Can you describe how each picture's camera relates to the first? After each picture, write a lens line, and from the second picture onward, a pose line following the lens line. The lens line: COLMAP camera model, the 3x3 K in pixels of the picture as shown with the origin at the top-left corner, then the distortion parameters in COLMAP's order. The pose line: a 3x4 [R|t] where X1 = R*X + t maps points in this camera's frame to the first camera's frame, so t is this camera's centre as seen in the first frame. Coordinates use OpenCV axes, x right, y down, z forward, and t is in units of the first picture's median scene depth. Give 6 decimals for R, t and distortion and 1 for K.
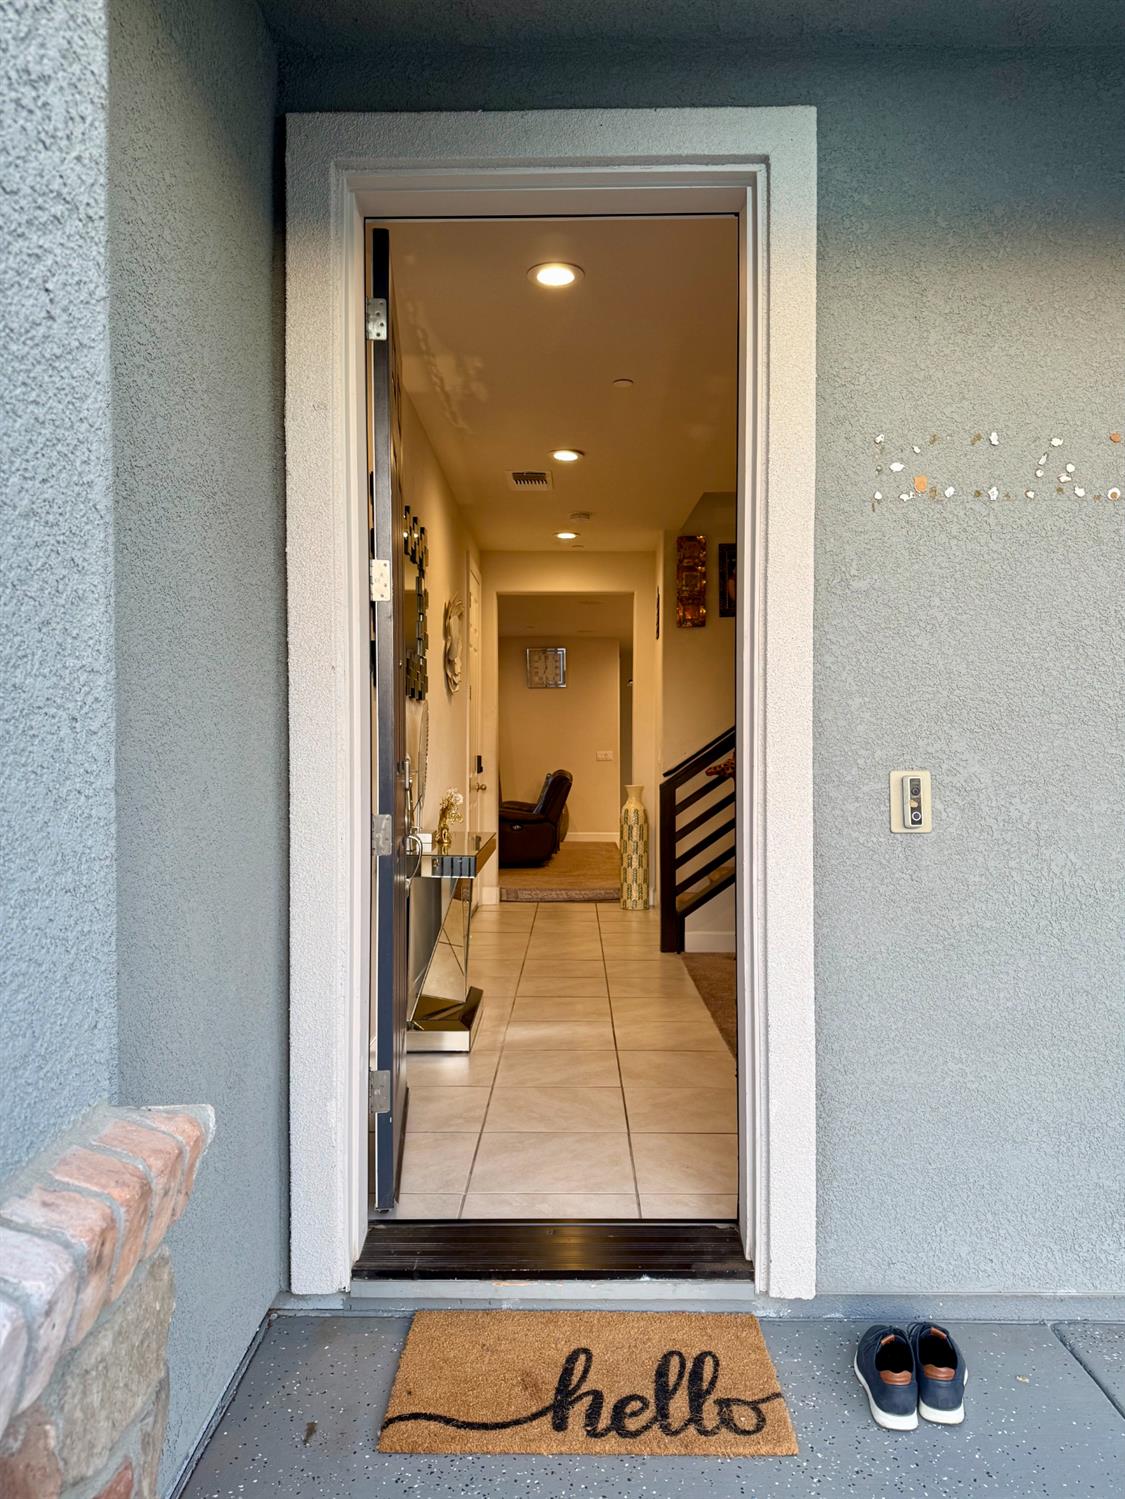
lens RADIAL K [[1038.3, 0, 561.0], [0, 1038.3, 746.4], [0, 0, 1]] dist [0.042014, -0.058084]
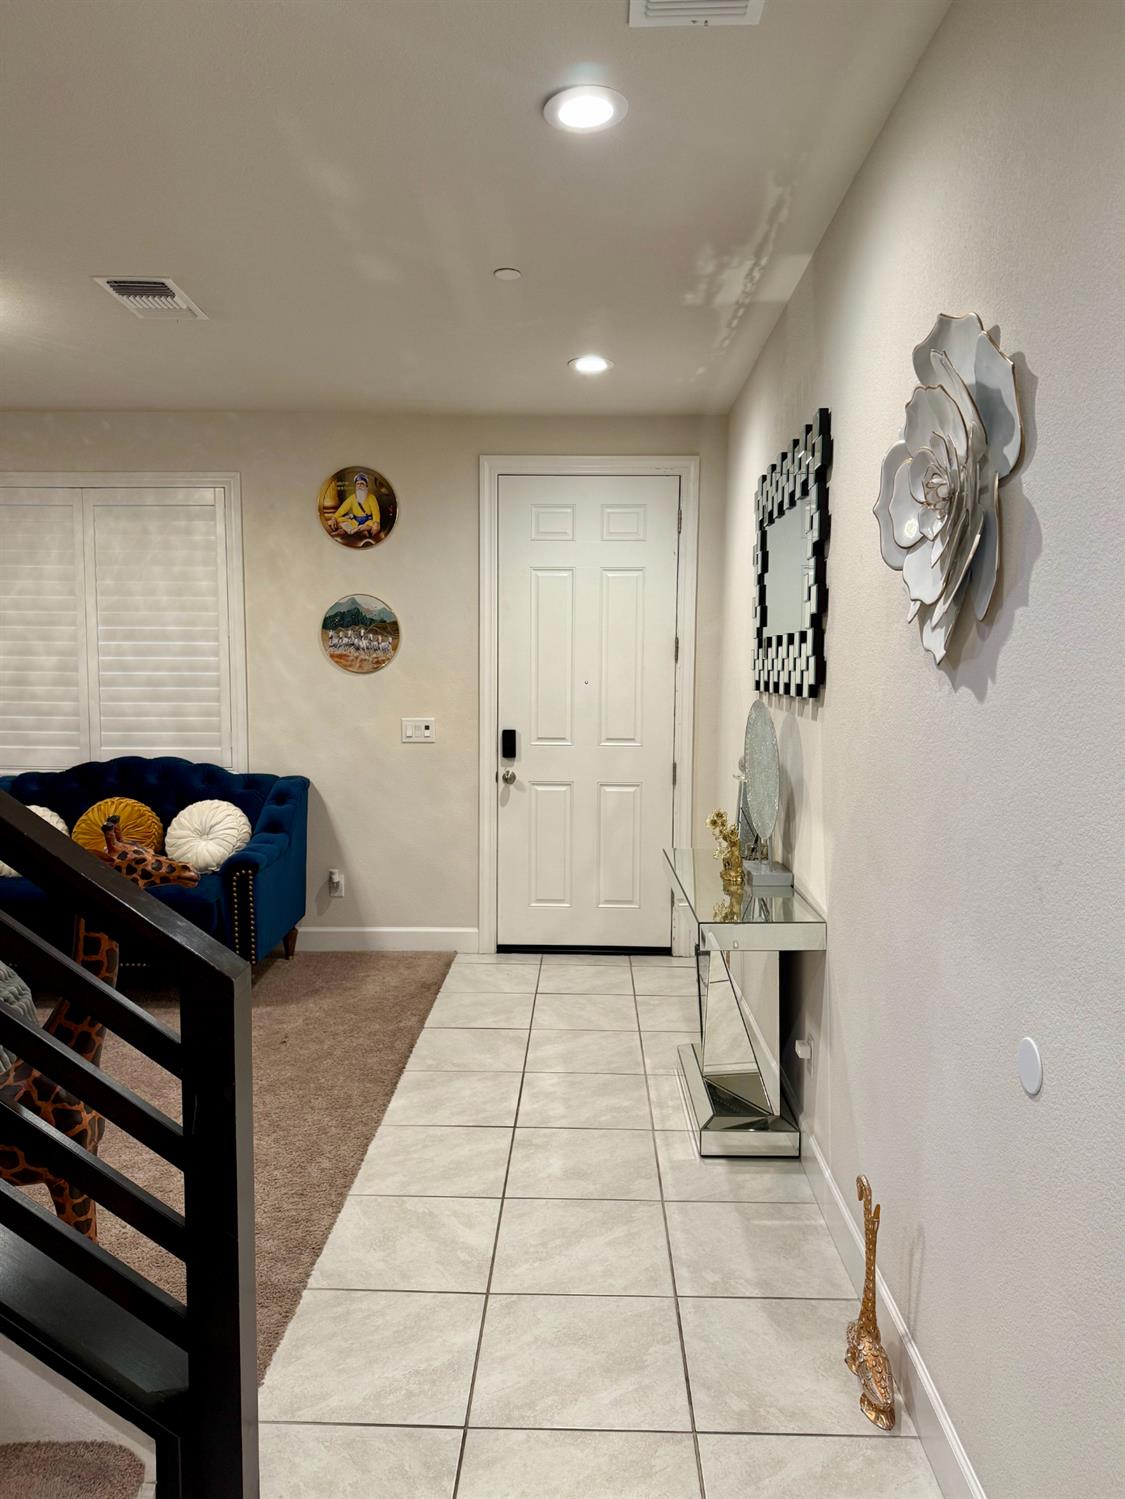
lens RADIAL K [[1038.3, 0, 564.3], [0, 1038.3, 763.6], [0, 0, 1]] dist [0.042014, -0.058084]
pose [[-0.999857, -0.007359, 0.015216, 0.003797], [-0.005854, 0.995296, 0.096700, -0.075613], [-0.015856, 0.096598, -0.995197, 1.809610]]
